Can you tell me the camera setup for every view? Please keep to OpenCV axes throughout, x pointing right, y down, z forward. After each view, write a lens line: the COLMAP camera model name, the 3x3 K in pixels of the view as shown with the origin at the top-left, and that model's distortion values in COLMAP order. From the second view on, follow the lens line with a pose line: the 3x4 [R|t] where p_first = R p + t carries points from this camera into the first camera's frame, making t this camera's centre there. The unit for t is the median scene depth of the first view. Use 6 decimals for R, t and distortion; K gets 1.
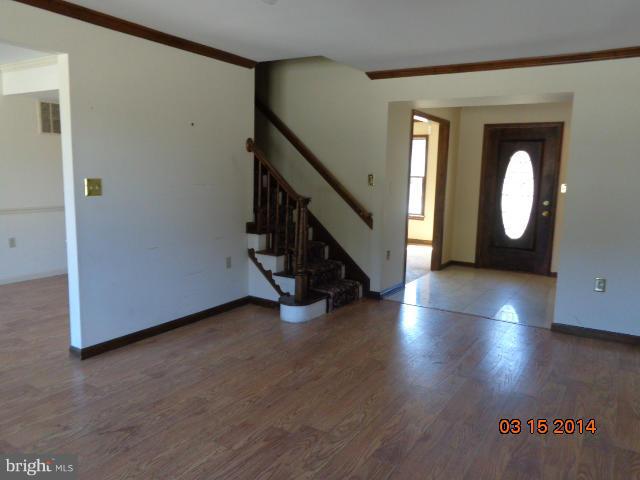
lens RADIAL K [[475.1, 0, 320.1], [0, 475.1, 243.1], [0, 0, 1]] dist [0.006152, 0.005343]
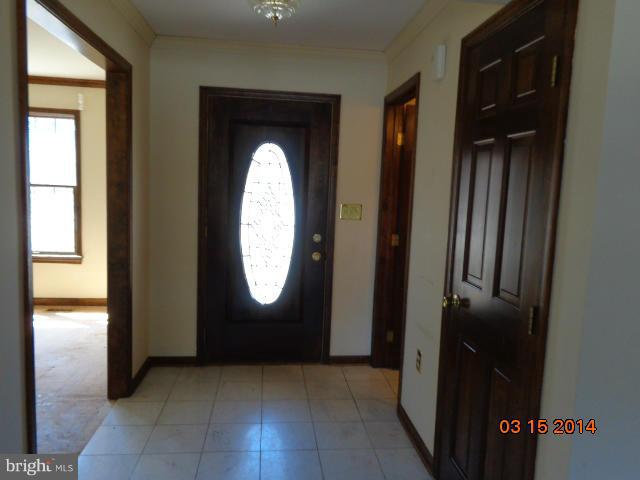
lens RADIAL K [[475.1, 0, 323.7], [0, 475.1, 244.2], [0, 0, 1]] dist [0.006152, 0.005343]
pose [[0.771771, -0.056658, 0.633372, 0.118582], [0.069700, 0.997559, 0.004306, -0.075429], [-0.632070, 0.040822, 0.773836, 0.539593]]
